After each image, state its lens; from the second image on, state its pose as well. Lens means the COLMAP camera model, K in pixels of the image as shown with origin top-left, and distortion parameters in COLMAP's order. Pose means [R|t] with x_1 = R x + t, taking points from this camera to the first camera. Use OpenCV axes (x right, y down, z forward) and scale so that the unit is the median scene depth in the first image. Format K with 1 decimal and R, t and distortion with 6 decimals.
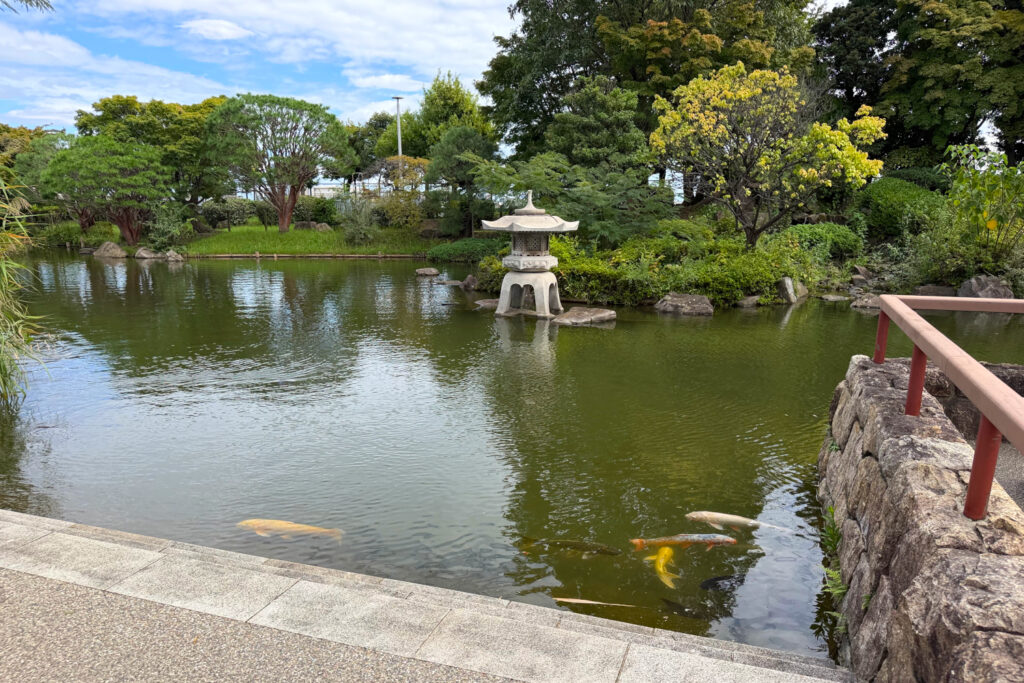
lens RADIAL K [[745.1, 0, 513.5], [0, 745.1, 405.5], [0, 0, 1]] dist [0.041050, -0.049930]
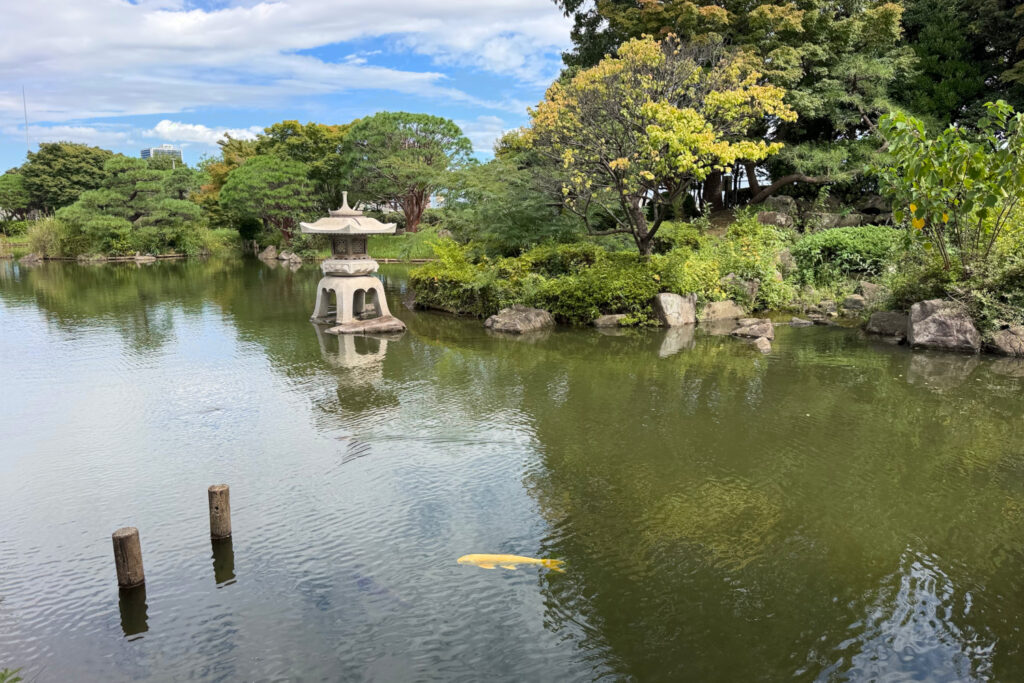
lens RADIAL K [[761.2, 0, 502.8], [0, 761.2, 346.3], [0, 0, 1]] dist [0.081660, -0.123472]
pose [[0.895309, 0.066202, -0.440499, 0.458050], [-0.105363, 0.992306, -0.065016, -0.036297], [0.432806, 0.104622, 0.895396, 0.169706]]
